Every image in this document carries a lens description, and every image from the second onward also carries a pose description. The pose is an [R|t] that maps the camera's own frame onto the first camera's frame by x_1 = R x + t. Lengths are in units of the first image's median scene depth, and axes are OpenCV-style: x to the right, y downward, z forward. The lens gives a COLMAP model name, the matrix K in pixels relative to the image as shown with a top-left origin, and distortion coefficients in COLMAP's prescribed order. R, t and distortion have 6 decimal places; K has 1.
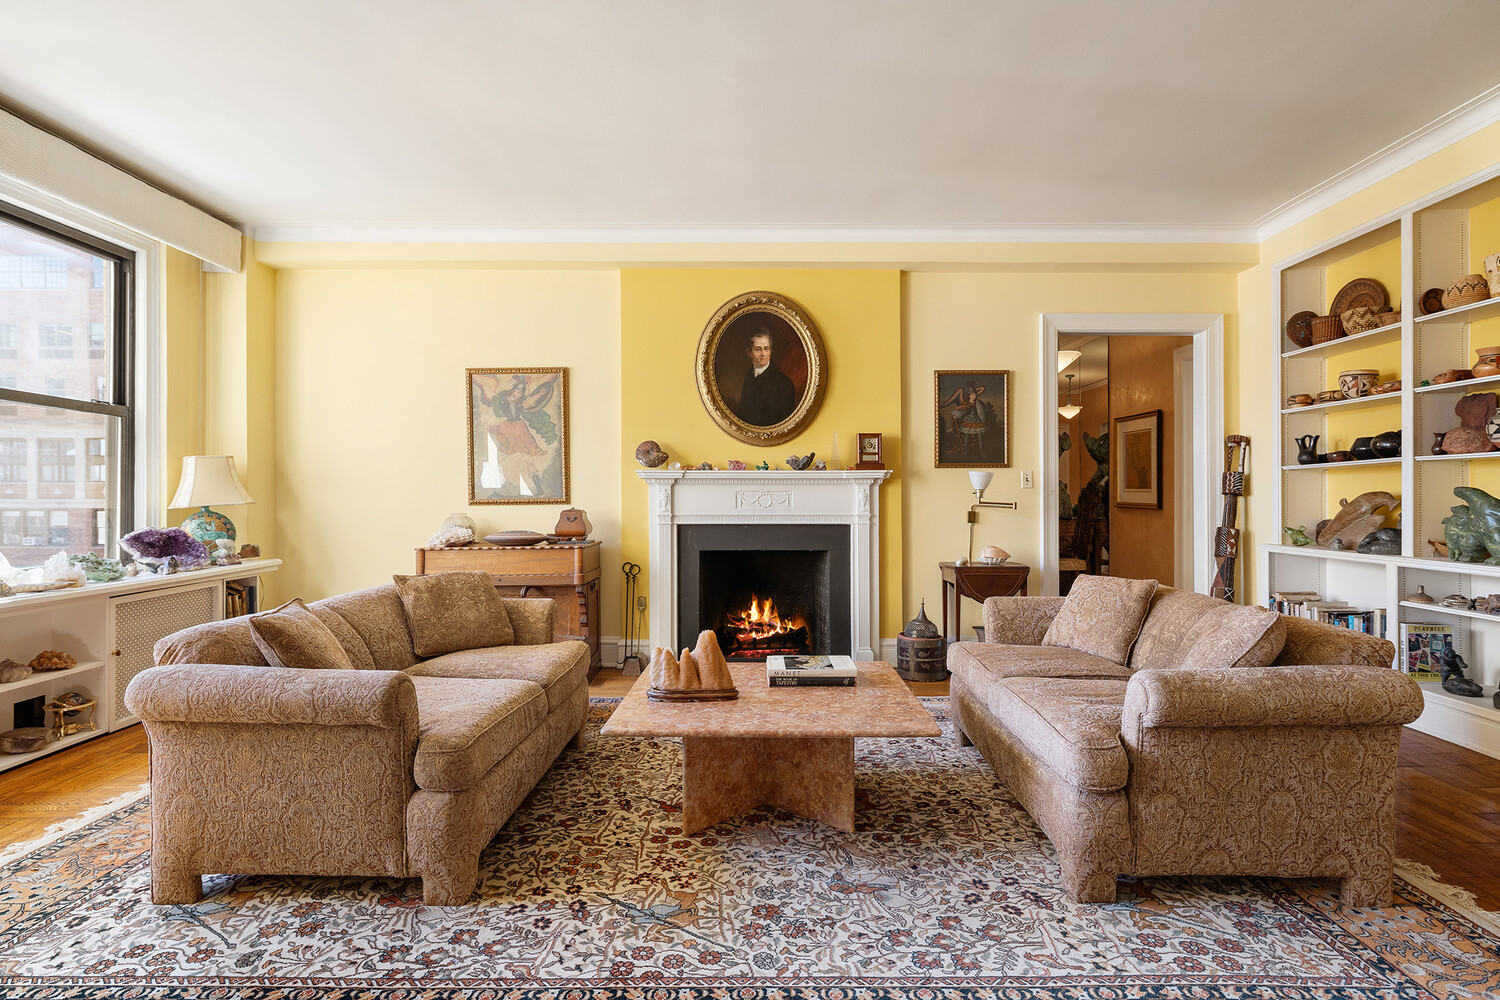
lens RADIAL K [[775.1, 0, 754.9], [0, 775.1, 507.5], [0, 0, 1]] dist [0.000566, 0.001207]
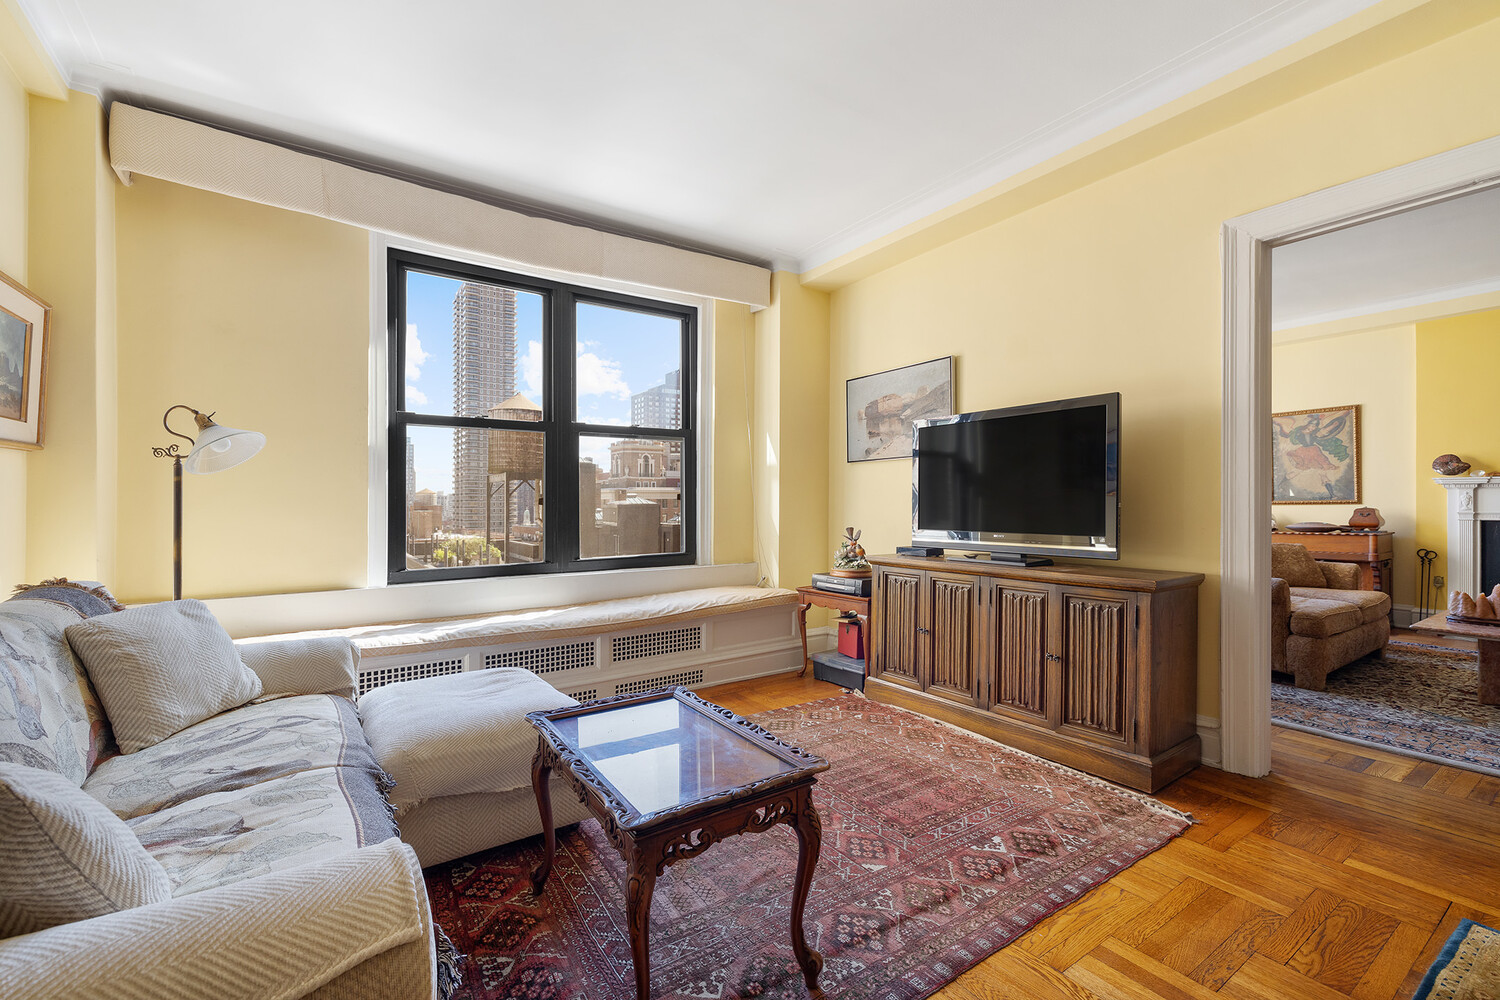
lens RADIAL K [[620.1, 0, 752.9], [0, 620.1, 505.0], [0, 0, 1]] dist [-0.000900, -0.000385]
pose [[0.559818, 0.002024, -0.828613, 0.067496], [-0.004974, 0.999987, -0.000918, 0.003540], [0.828601, 0.004635, 0.559821, -0.514826]]
